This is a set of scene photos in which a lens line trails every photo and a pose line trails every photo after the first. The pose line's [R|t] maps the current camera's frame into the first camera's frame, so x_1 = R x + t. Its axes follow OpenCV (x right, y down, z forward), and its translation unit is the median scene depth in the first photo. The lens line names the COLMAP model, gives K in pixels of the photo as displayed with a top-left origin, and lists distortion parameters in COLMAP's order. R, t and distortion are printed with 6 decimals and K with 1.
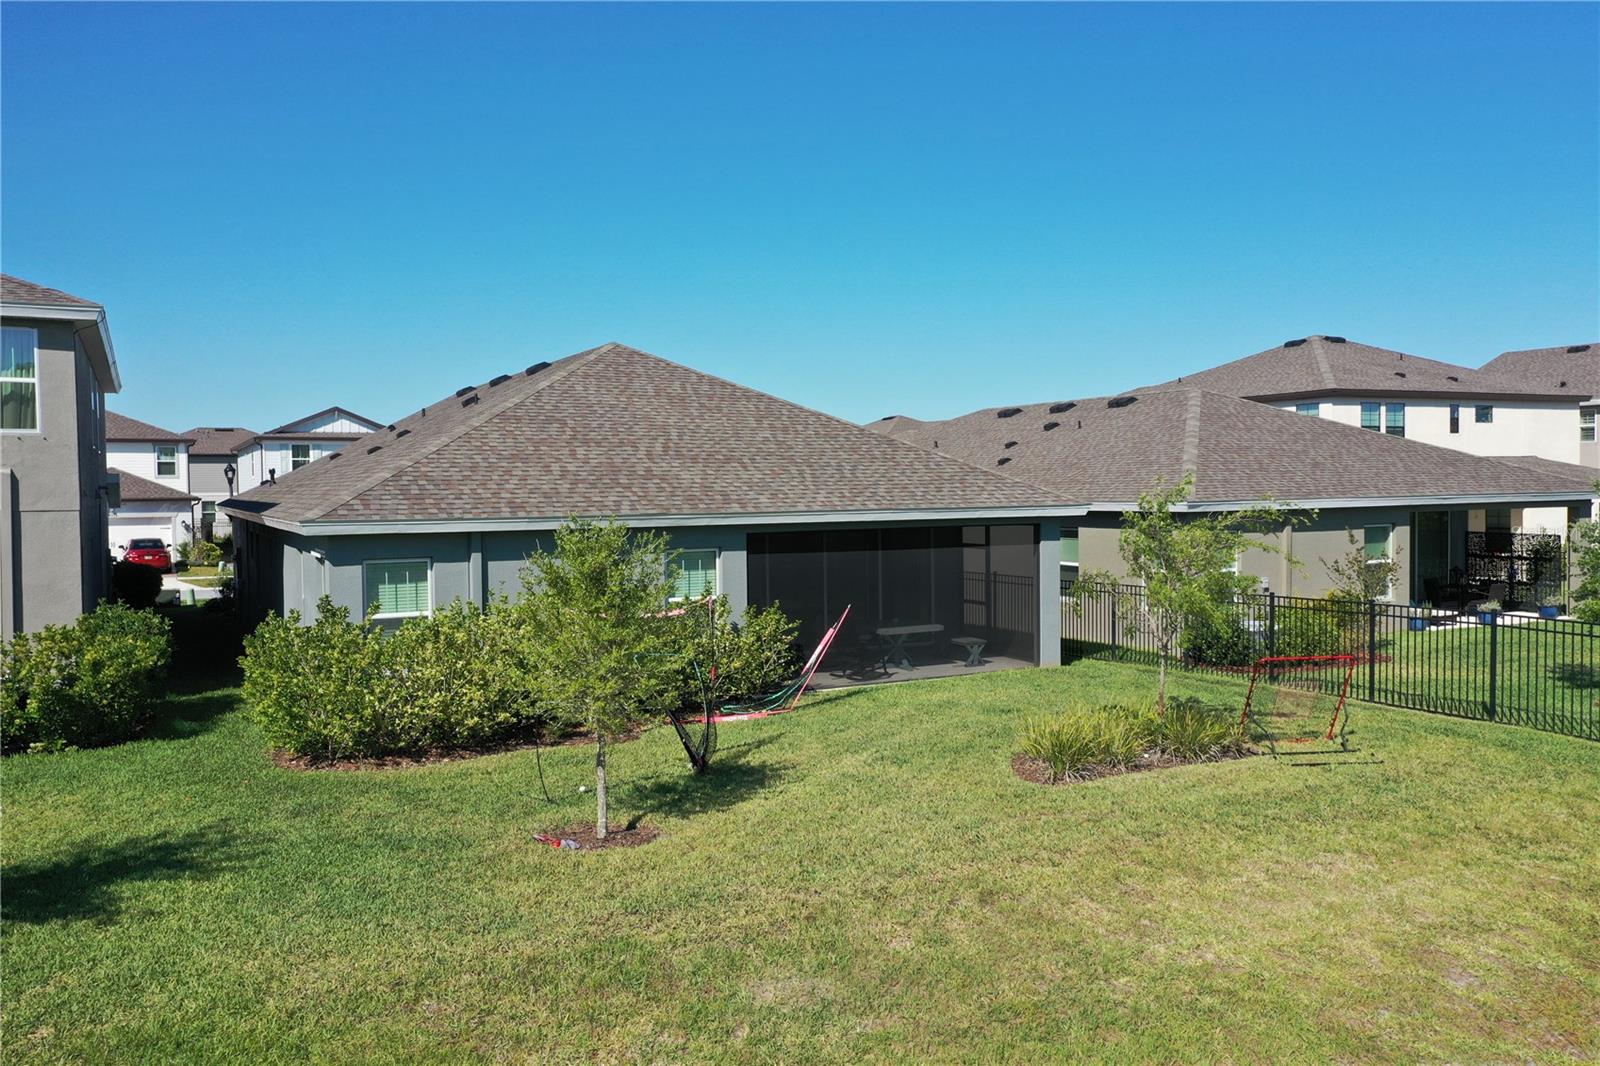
lens RADIAL K [[1274.5, 0, 800.0], [0, 1274.5, 533.0], [0, 0, 1]] dist [0.025021, -0.004266]
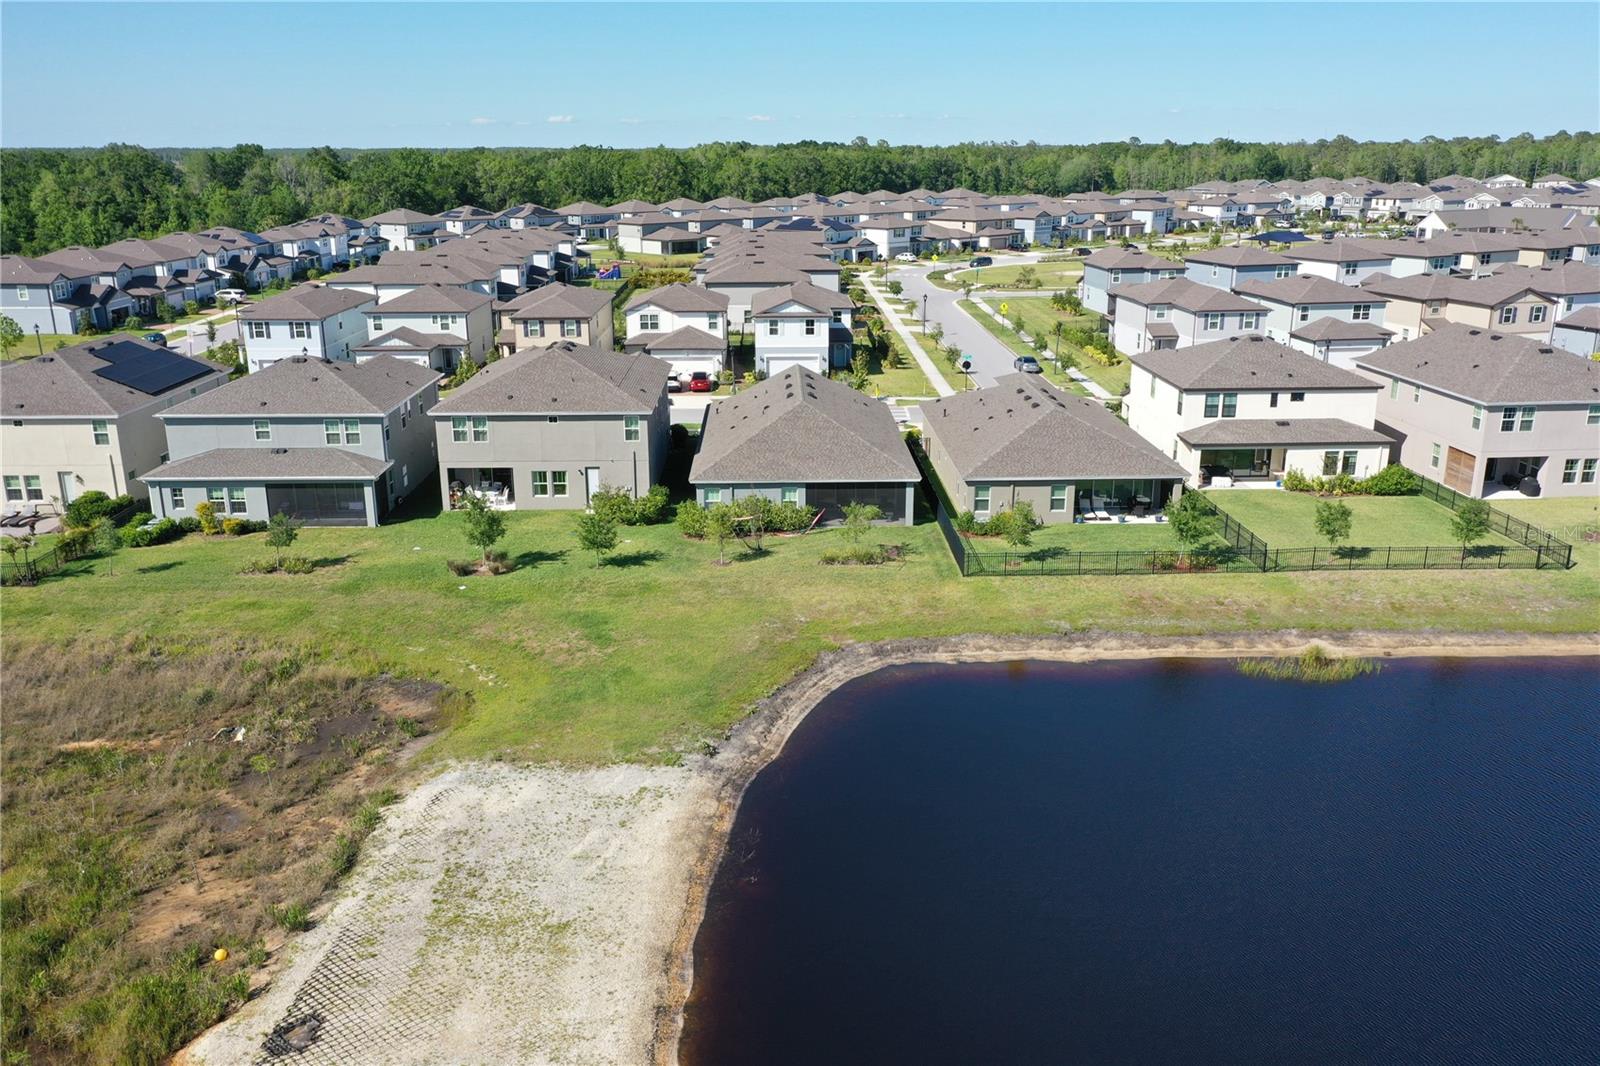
lens RADIAL K [[1272.4, 0, 796.3], [0, 1272.4, 531.9], [0, 0, 1]] dist [0.015712, 0.002096]
pose [[0.900787, 0.131291, -0.413938, 1.265885], [-0.022000, 0.965776, 0.258444, -0.699827], [0.433703, -0.223696, 0.872847, -1.918276]]
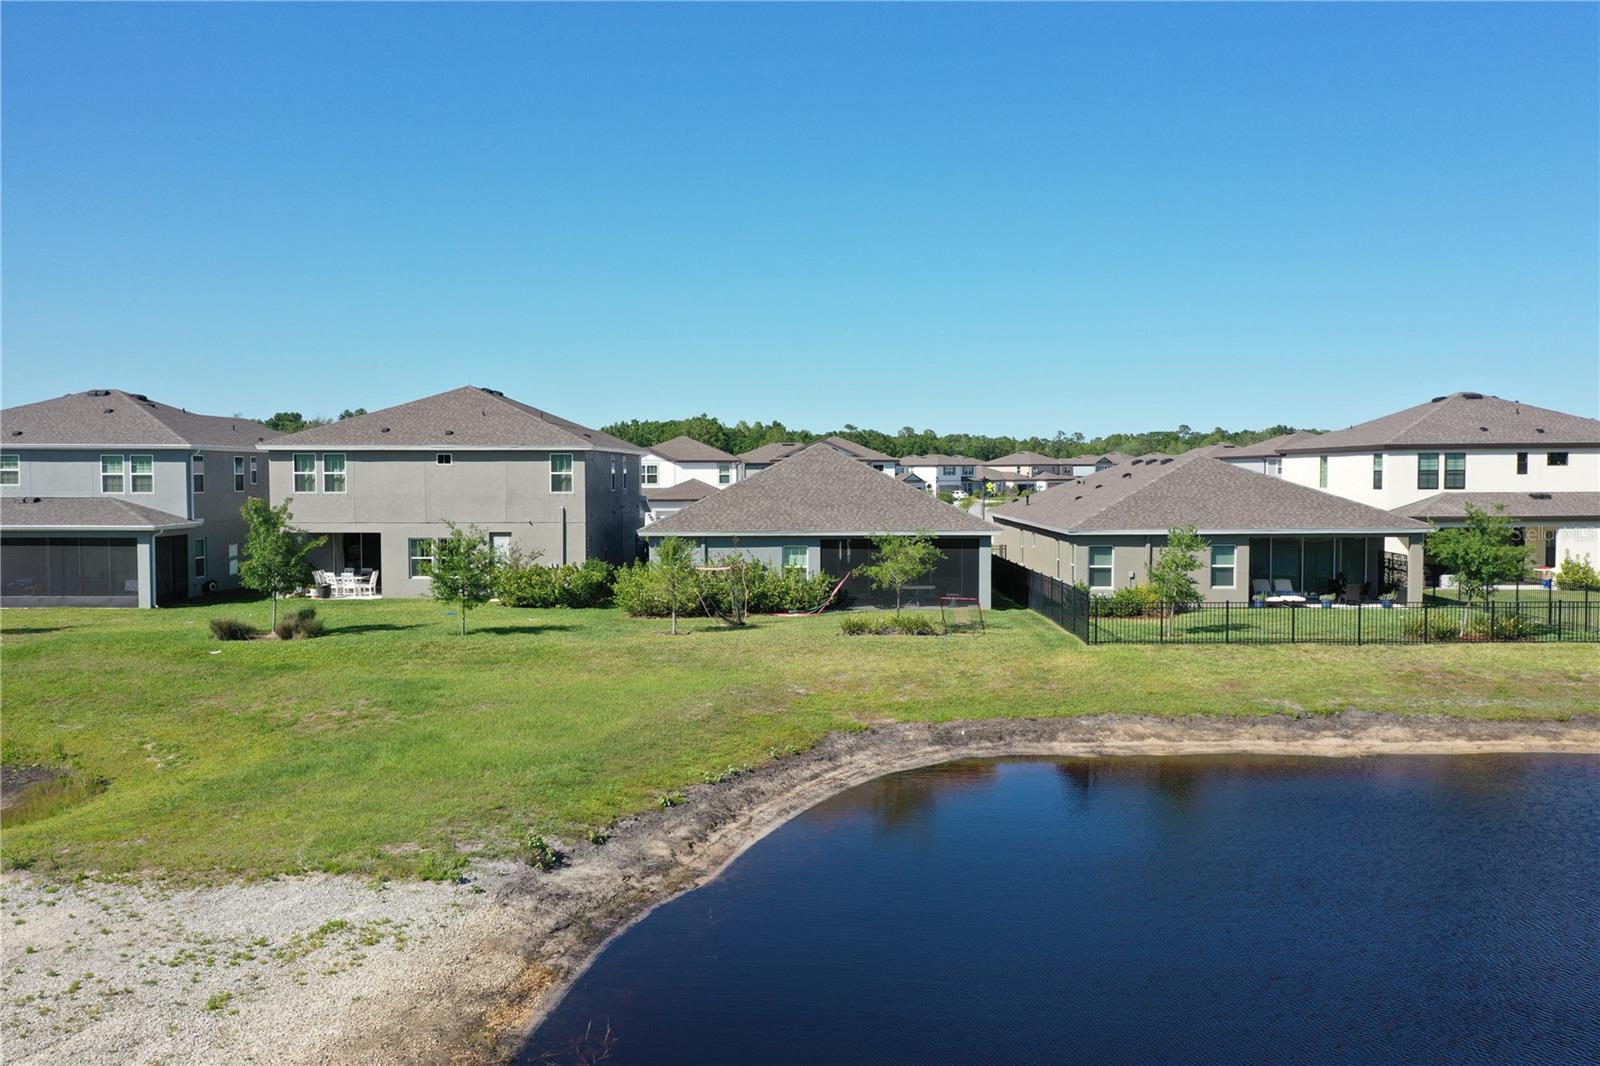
lens RADIAL K [[1274.5, 0, 800.0], [0, 1274.5, 533.0], [0, 0, 1]] dist [0.025021, -0.004266]
pose [[0.884663, 0.030148, -0.465255, 0.871198], [-0.023860, 0.999527, 0.019400, -0.048232], [0.465620, -0.006061, 0.884964, -0.920577]]
